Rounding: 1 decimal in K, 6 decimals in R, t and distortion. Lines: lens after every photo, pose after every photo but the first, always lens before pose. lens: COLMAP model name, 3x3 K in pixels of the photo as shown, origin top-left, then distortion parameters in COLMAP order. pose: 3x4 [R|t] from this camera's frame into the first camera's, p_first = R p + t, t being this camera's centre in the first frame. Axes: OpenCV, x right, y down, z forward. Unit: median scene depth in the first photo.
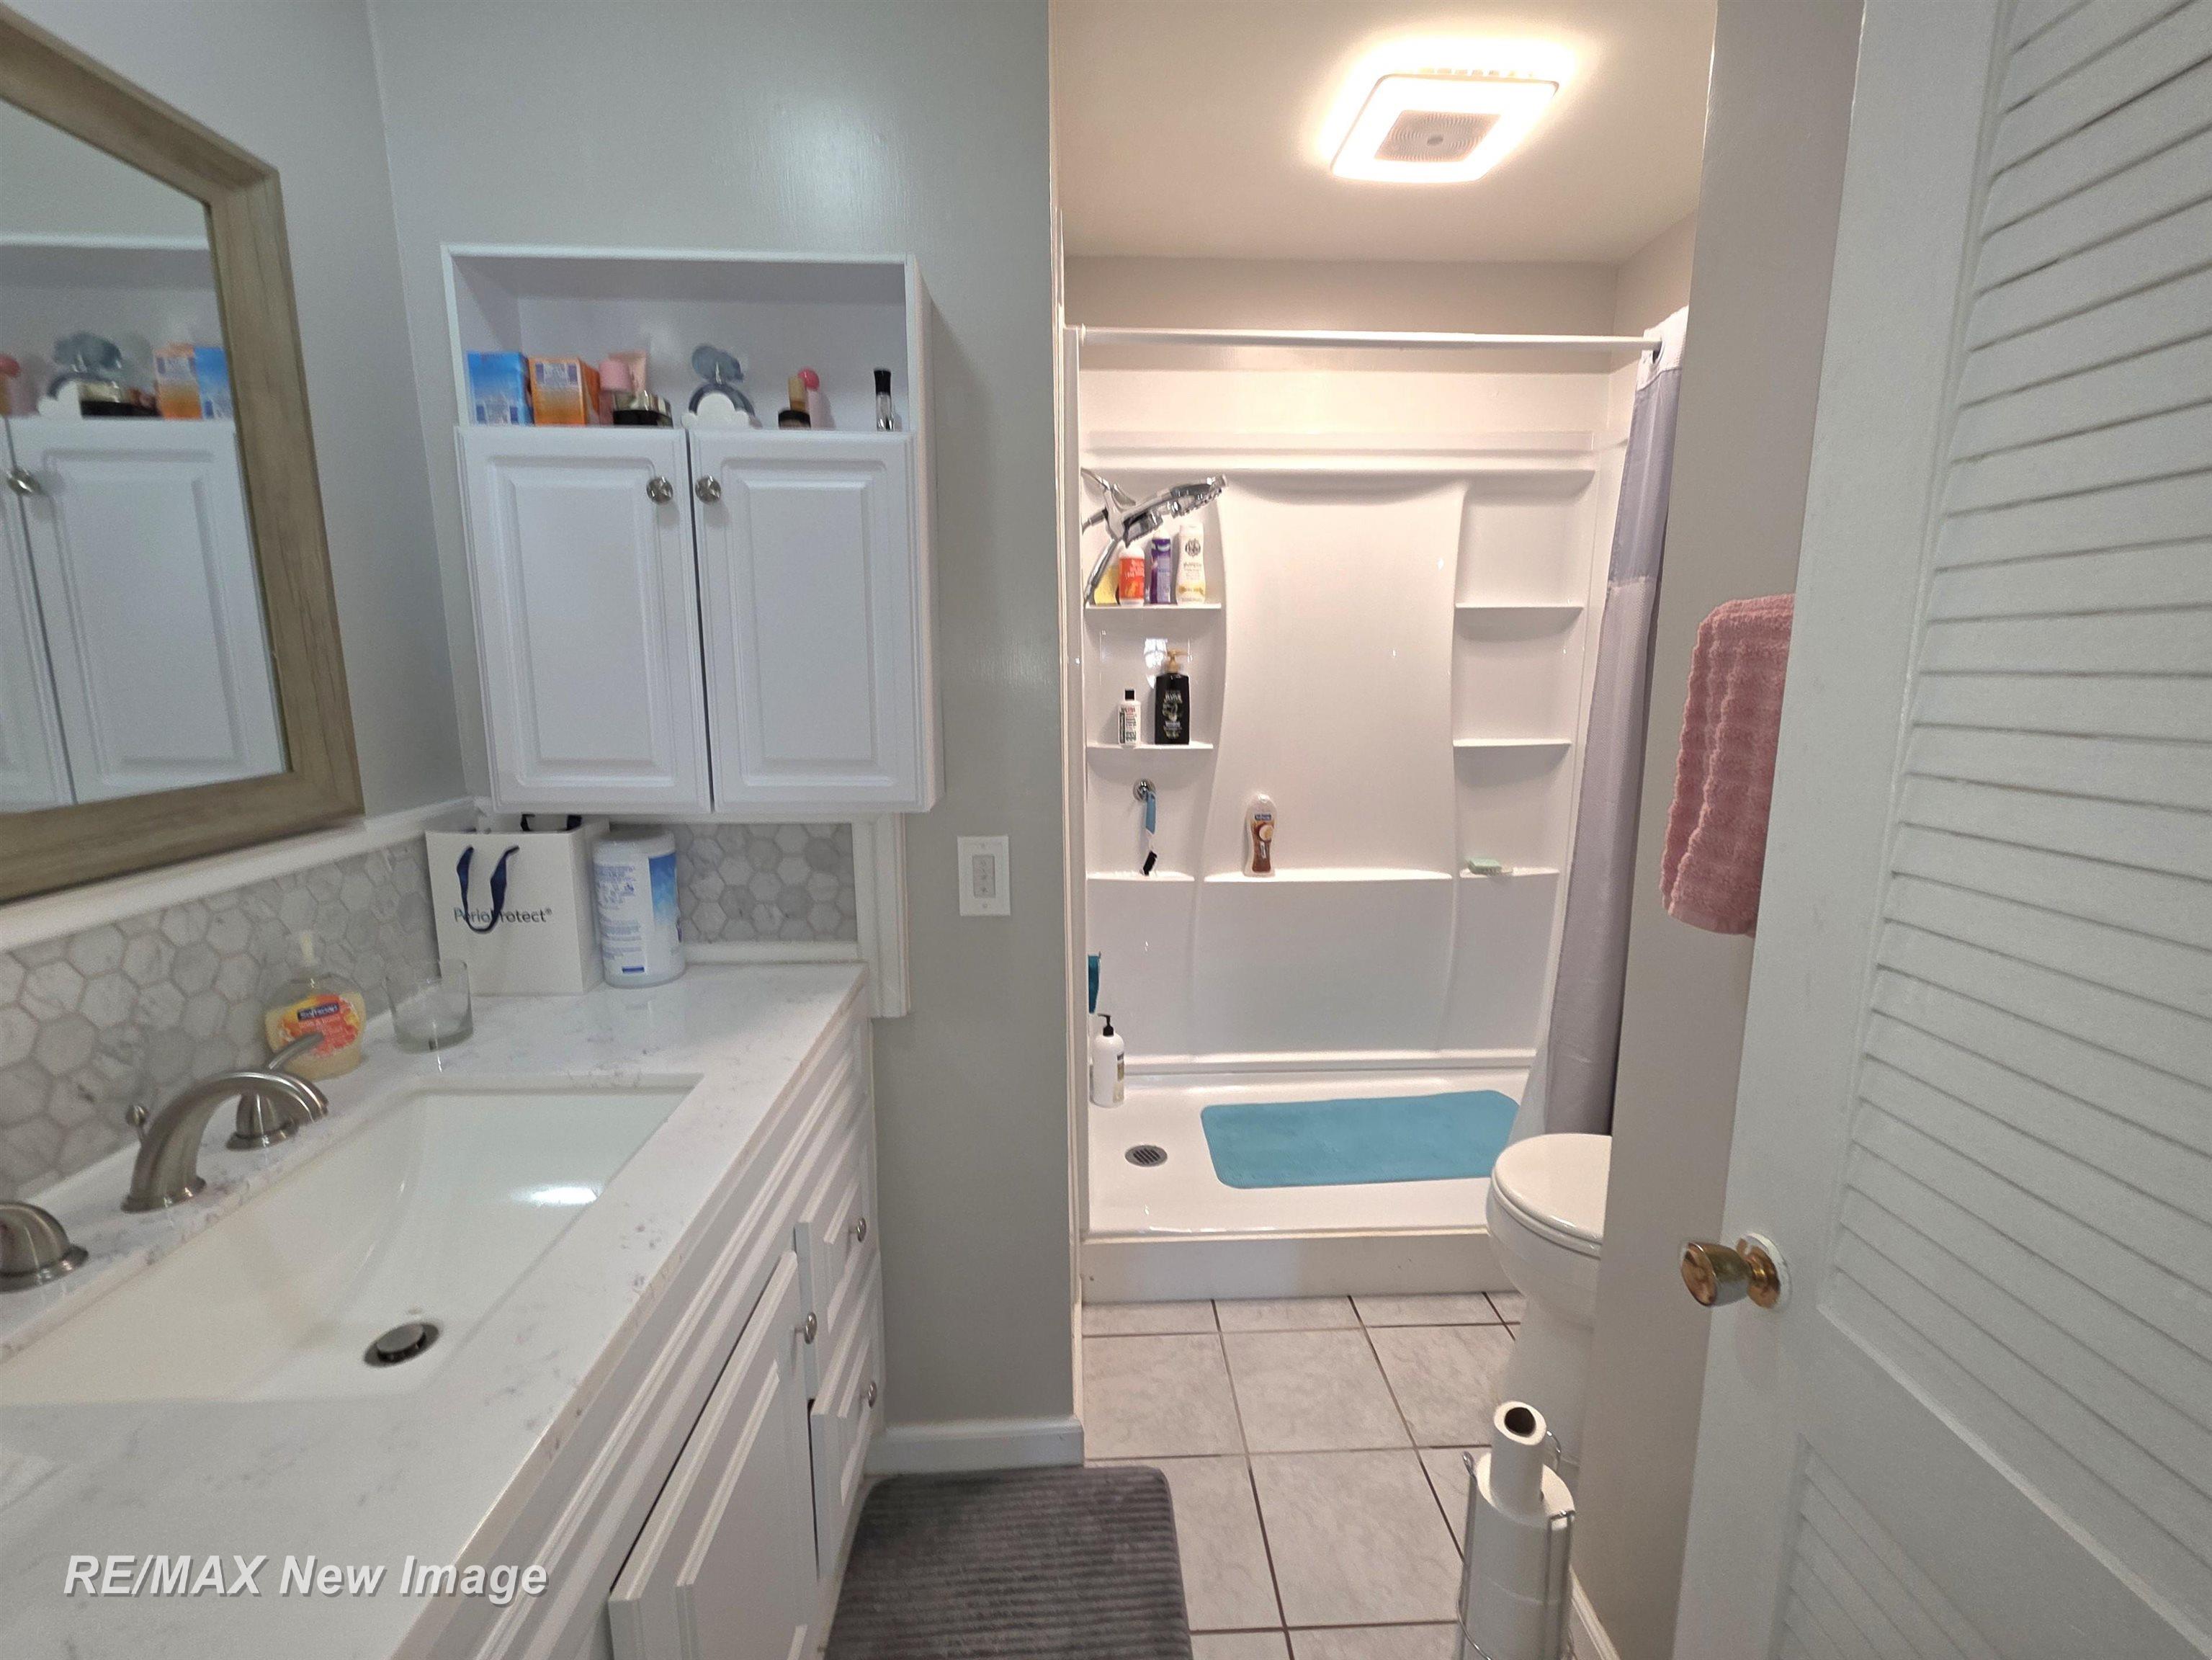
lens RADIAL K [[946.4, 0, 1121.6], [0, 946.4, 821.8], [0, 0, 1]] dist [0.003952, -0.002860]
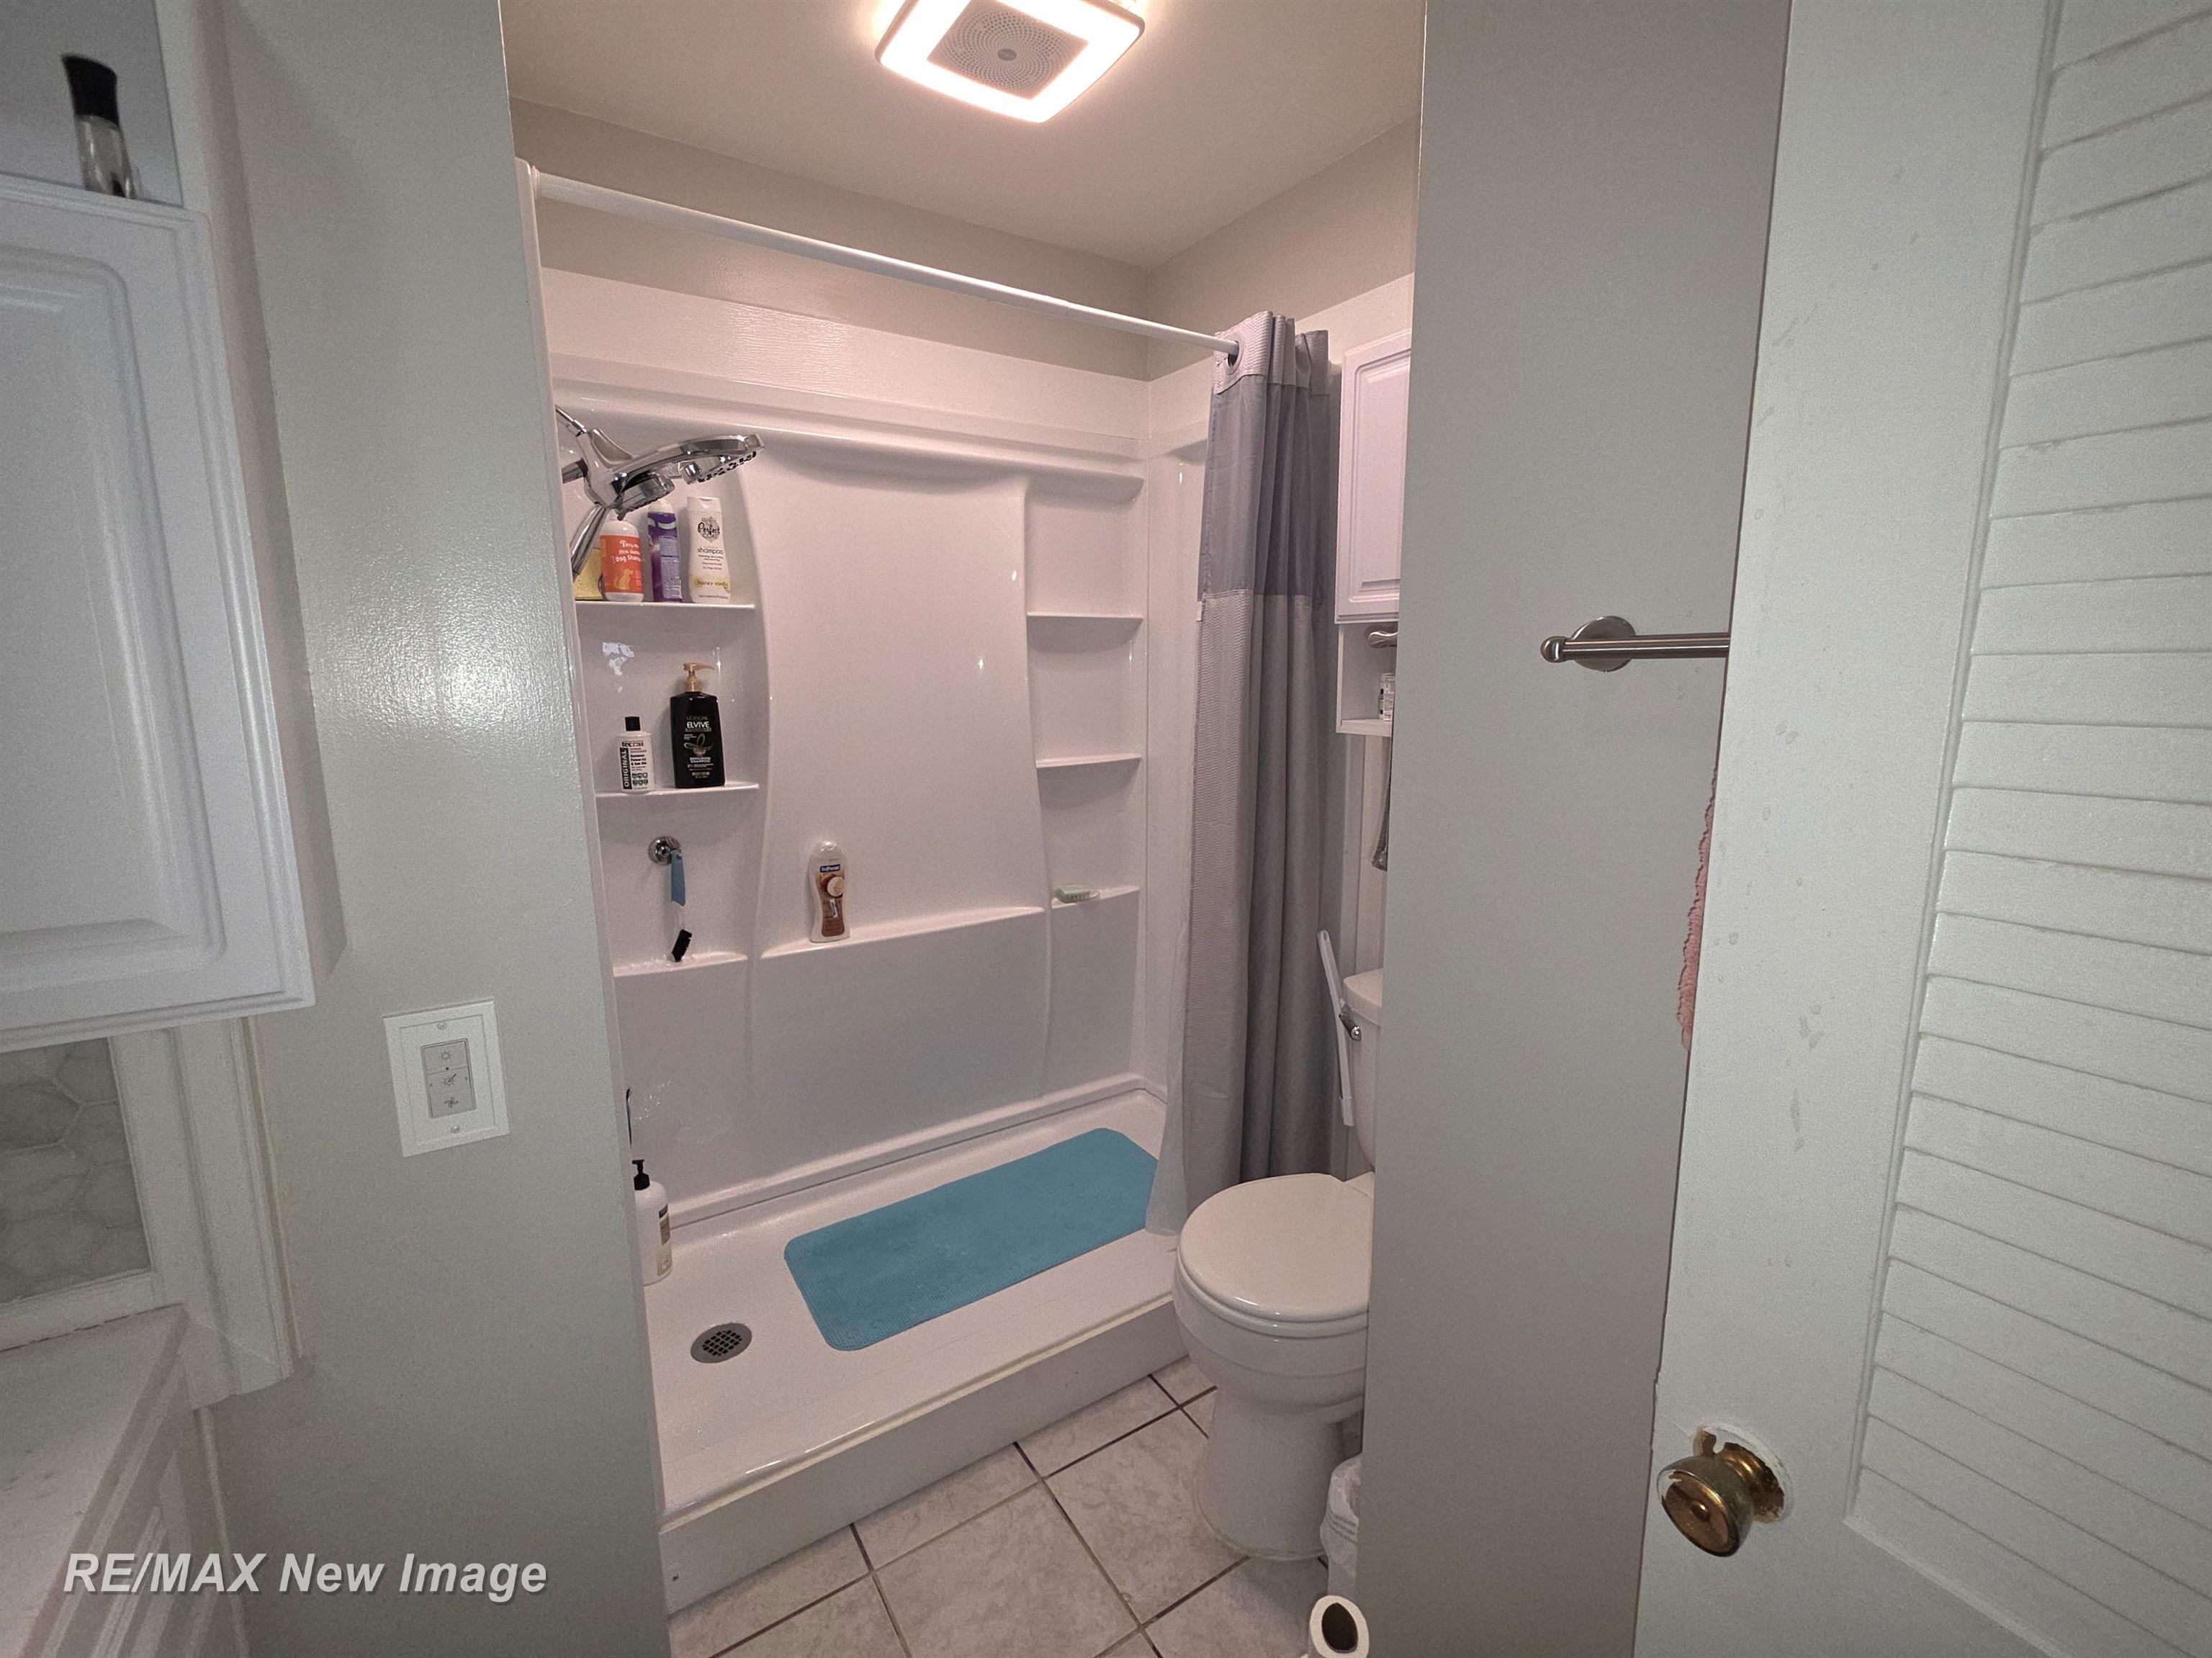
lens RADIAL K [[946.2, 0, 1121.6], [0, 946.2, 820.8], [0, 0, 1]] dist [0.003952, -0.002860]
pose [[0.860174, -0.084775, 0.502905, -0.042015], [0.086538, 0.996050, 0.019890, -0.041834], [-0.502605, 0.026412, 0.864113, 0.181730]]
